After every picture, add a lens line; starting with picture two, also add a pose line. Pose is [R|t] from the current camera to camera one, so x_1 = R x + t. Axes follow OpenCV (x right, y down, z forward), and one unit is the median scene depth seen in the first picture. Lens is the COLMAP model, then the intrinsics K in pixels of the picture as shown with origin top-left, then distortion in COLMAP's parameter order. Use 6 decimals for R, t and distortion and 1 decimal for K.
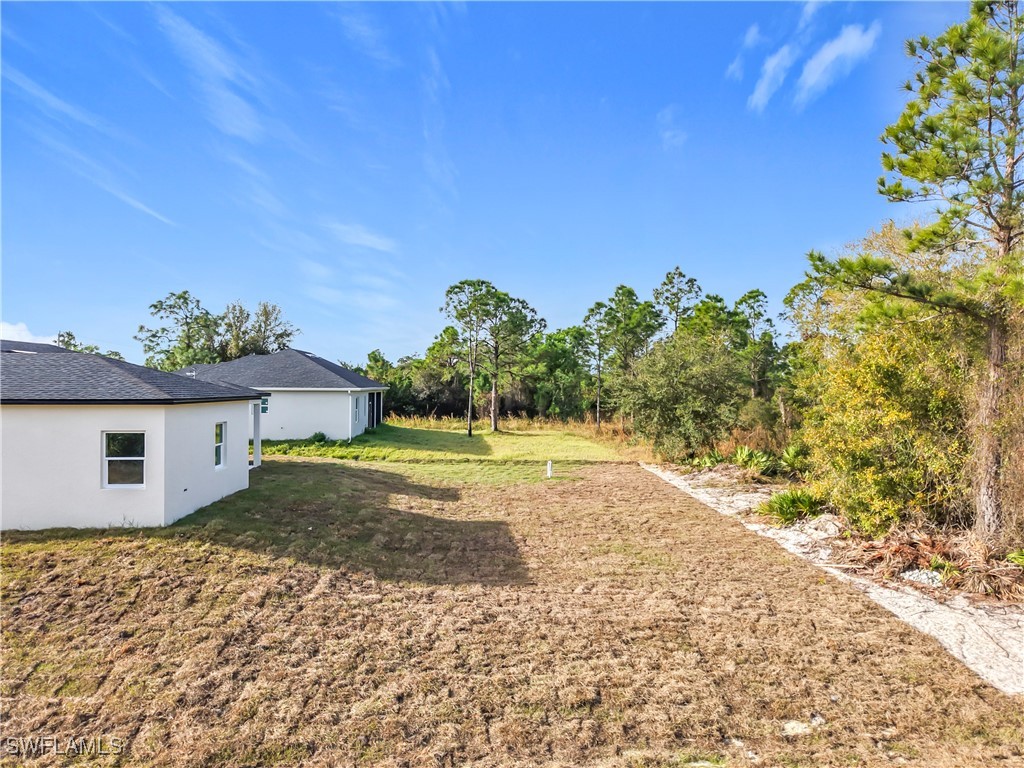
lens RADIAL K [[701.0, 0, 499.4], [0, 701.0, 381.4], [0, 0, 1]] dist [0.033739, -0.049844]
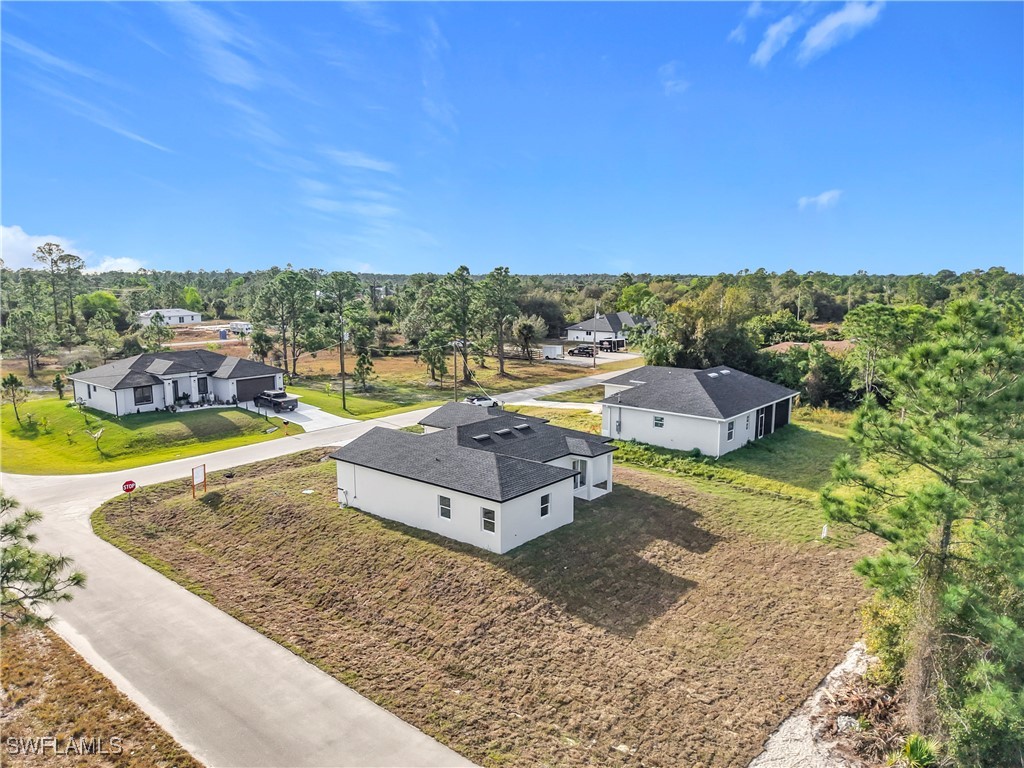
lens RADIAL K [[701.0, 0, 499.4], [0, 701.0, 381.4], [0, 0, 1]] dist [0.033739, -0.049844]
pose [[0.720949, 0.103244, -0.685254, 1.159508], [0.003493, 0.988286, 0.152576, -0.789567], [0.692979, -0.112393, 0.712143, -0.614162]]
